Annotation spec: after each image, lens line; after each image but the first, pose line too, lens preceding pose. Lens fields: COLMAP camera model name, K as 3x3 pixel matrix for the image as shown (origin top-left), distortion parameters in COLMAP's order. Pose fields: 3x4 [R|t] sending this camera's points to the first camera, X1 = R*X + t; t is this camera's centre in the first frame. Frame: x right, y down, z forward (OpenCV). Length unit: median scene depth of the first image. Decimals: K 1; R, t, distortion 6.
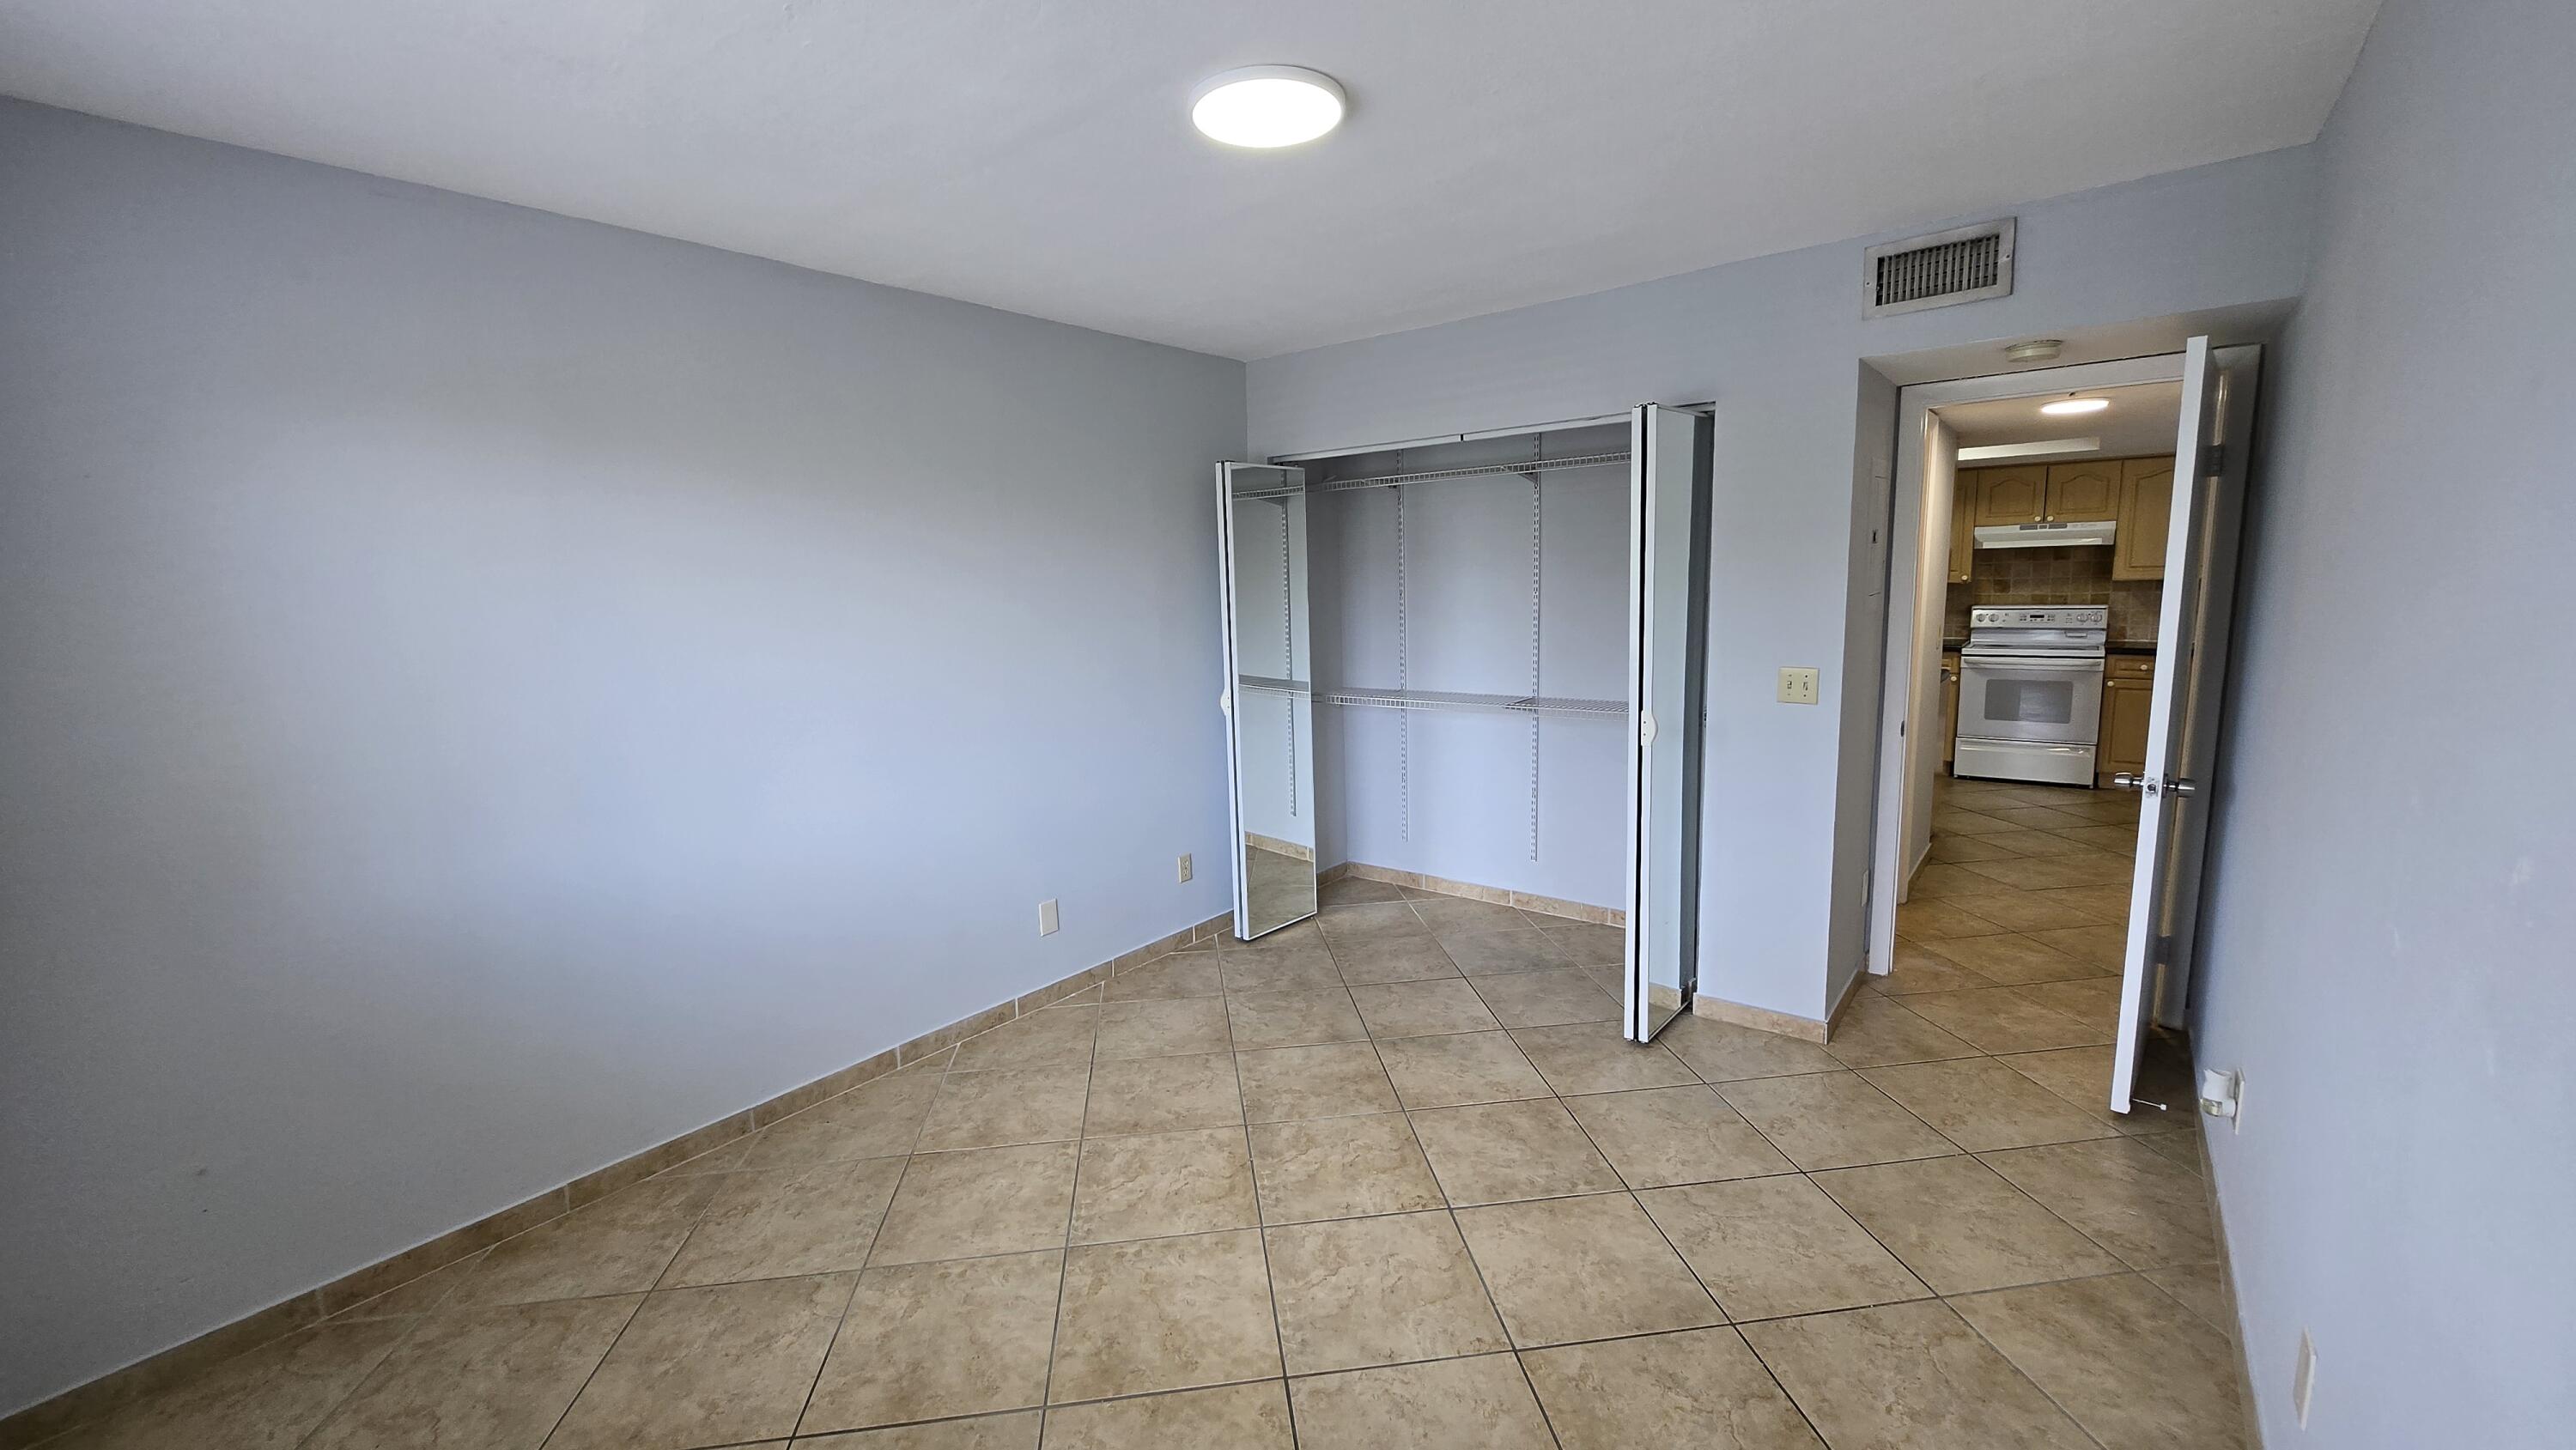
lens RADIAL K [[1013.3, 0, 1282.2], [0, 1013.3, 732.4], [0, 0, 1]] dist [-0.000875, -0.001493]
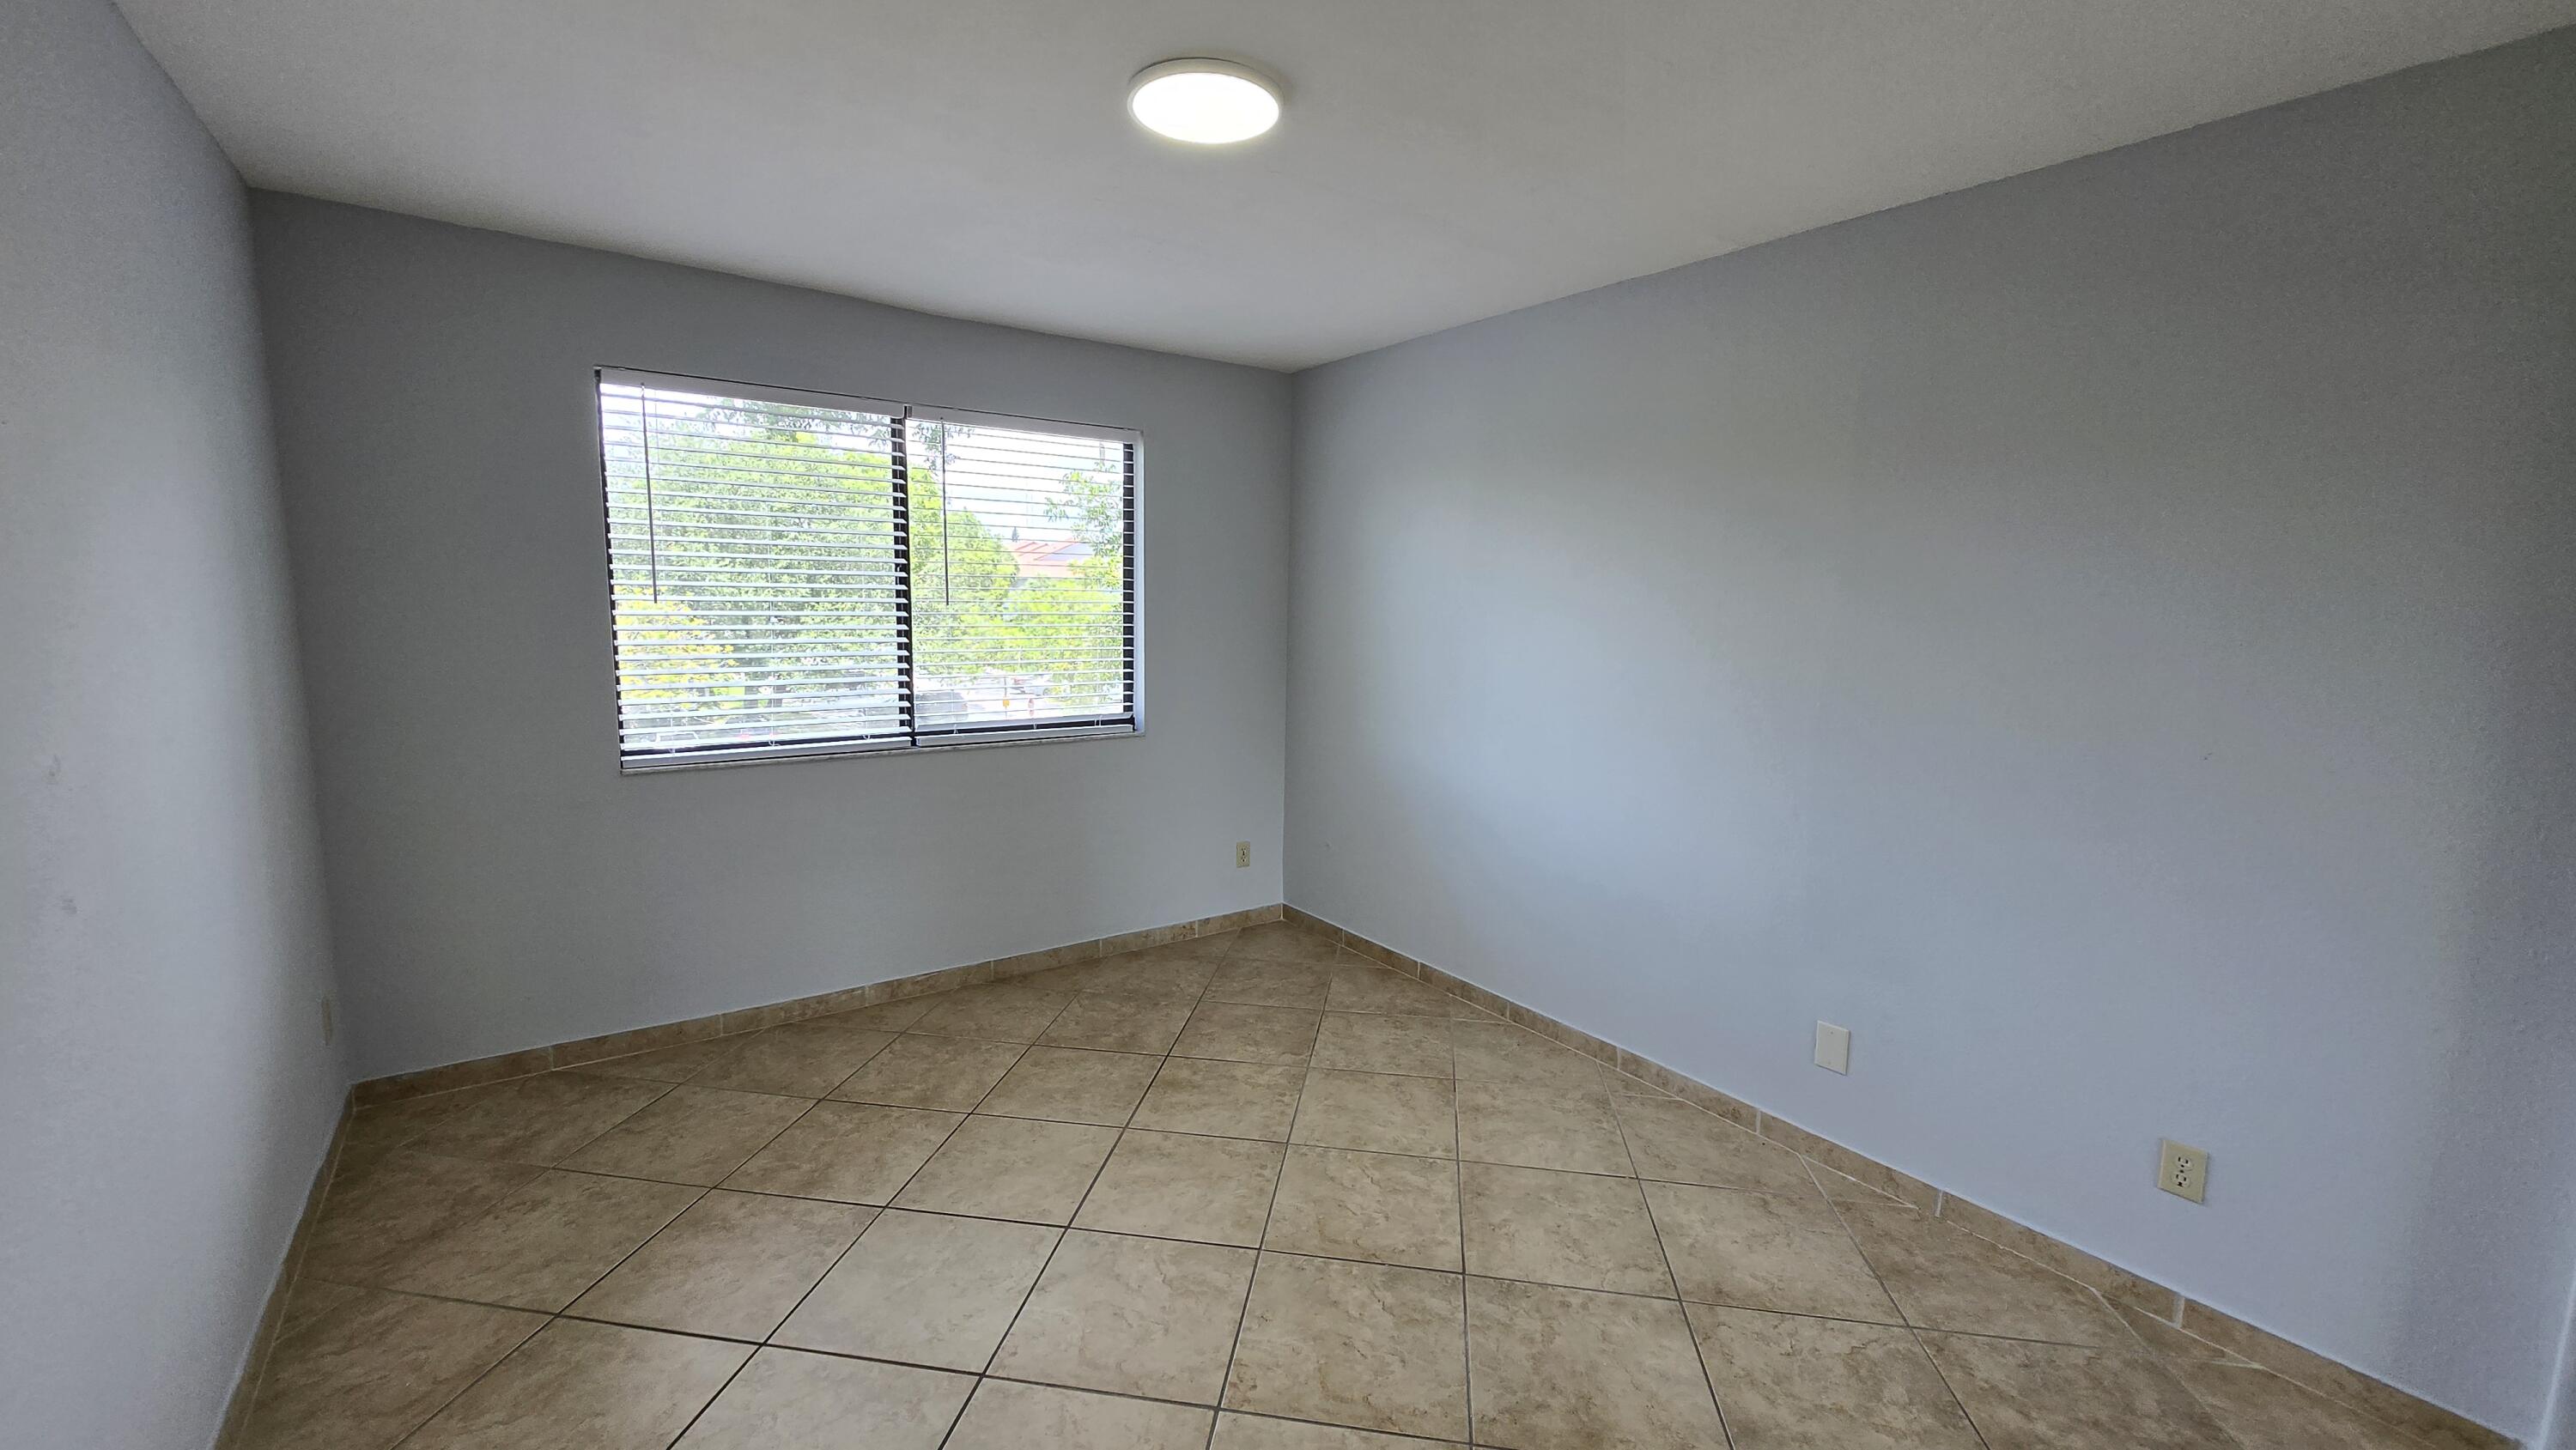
lens RADIAL K [[1013.3, 0, 1267.0], [0, 1013.3, 729.7], [0, 0, 1]] dist [-0.000875, -0.001493]
pose [[-0.280352, 0.152211, -0.947752, 0.719388], [-0.156821, 0.966819, 0.201662, -0.160569], [0.947000, 0.205164, -0.247180, 1.013462]]
